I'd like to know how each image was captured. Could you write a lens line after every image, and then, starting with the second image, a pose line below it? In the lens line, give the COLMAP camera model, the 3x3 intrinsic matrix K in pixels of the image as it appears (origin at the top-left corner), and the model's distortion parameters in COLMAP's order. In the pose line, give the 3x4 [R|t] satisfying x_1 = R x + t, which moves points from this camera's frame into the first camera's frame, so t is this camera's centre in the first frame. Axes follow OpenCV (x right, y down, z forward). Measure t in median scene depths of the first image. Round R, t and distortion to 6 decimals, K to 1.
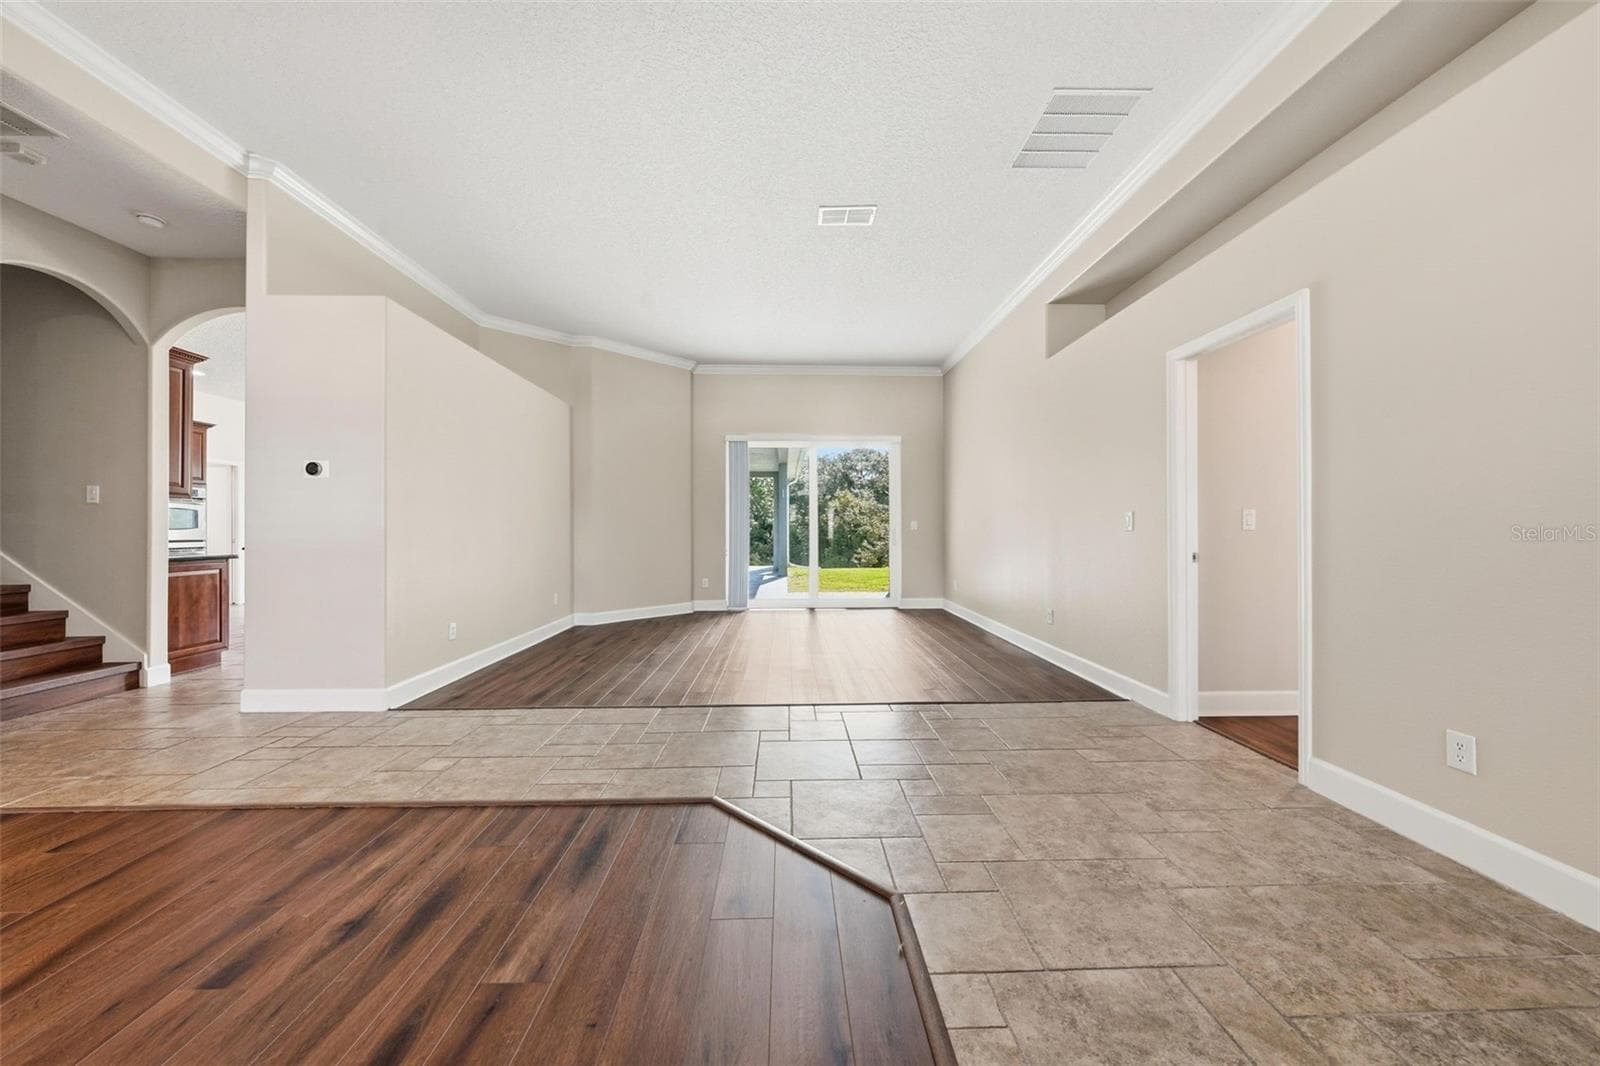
lens RADIAL K [[570.5, 0, 797.5], [0, 570.5, 528.3], [0, 0, 1]] dist [-0.000570, 0.000074]
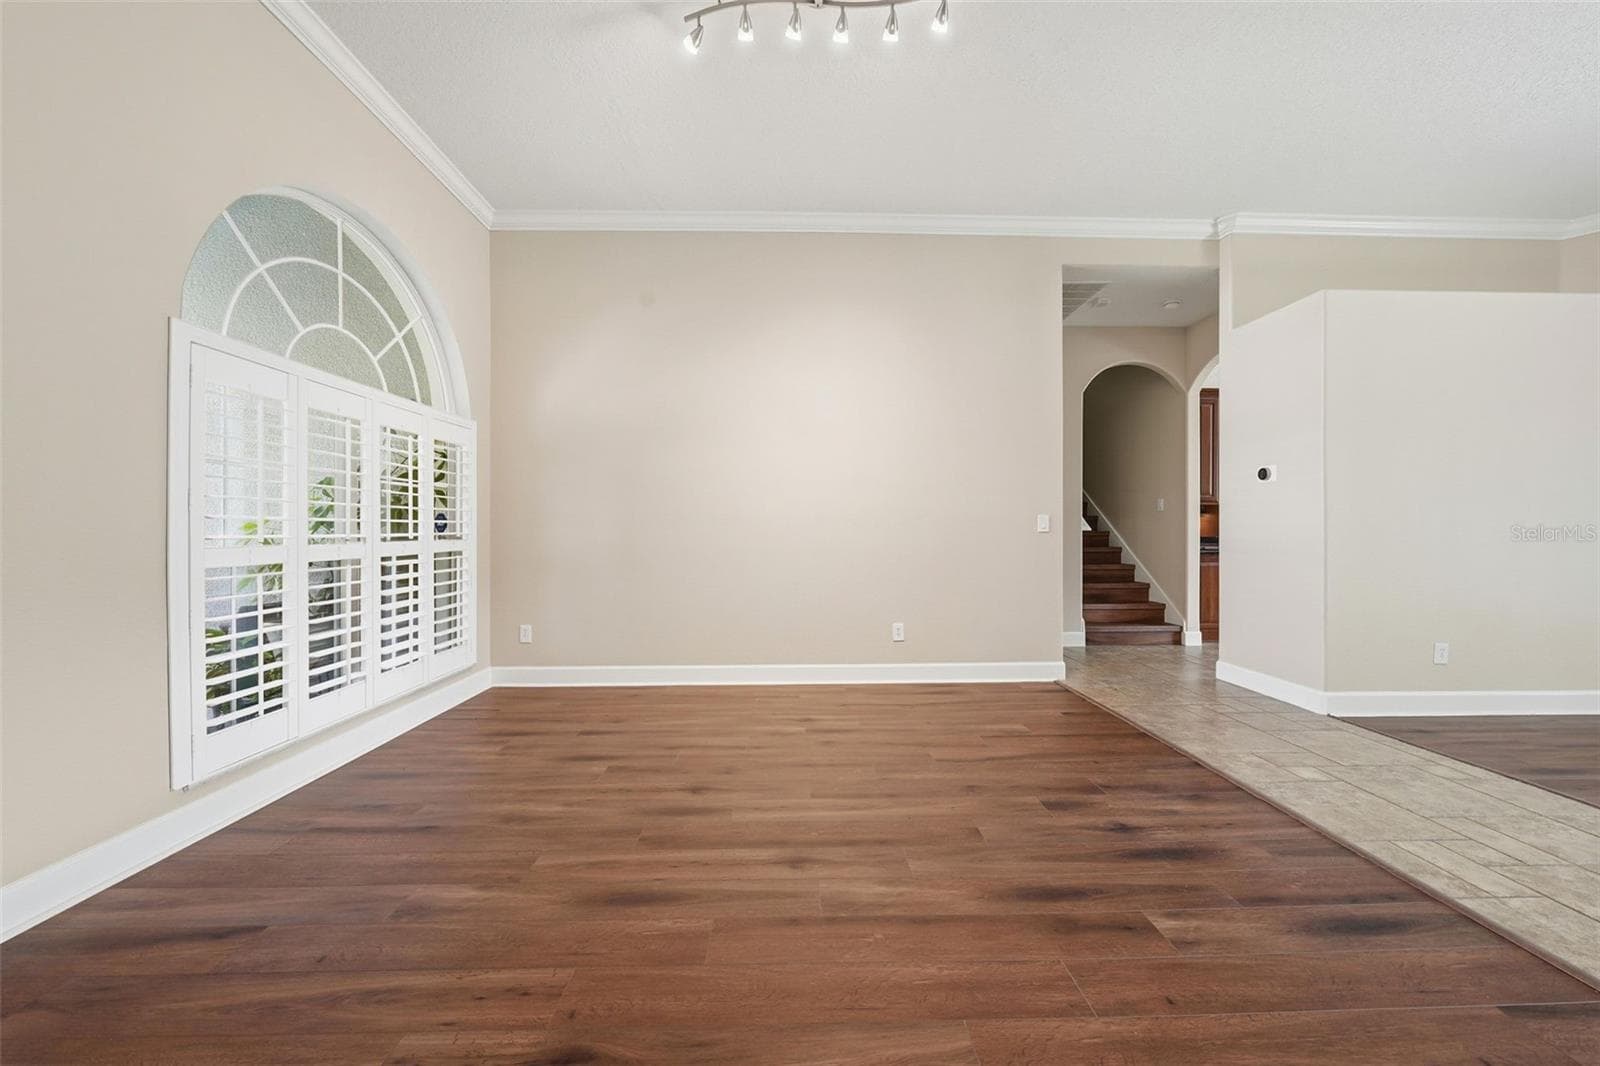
lens RADIAL K [[551.6, 0, 806.4], [0, 551.6, 530.2], [0, 0, 1]] dist [-0.000143, 0.000078]
pose [[0.022200, 0.000575, -0.999753, 0.252196], [0.004265, 0.999991, 0.000670, 0.000221], [0.999744, -0.004279, 0.022197, 0.122569]]
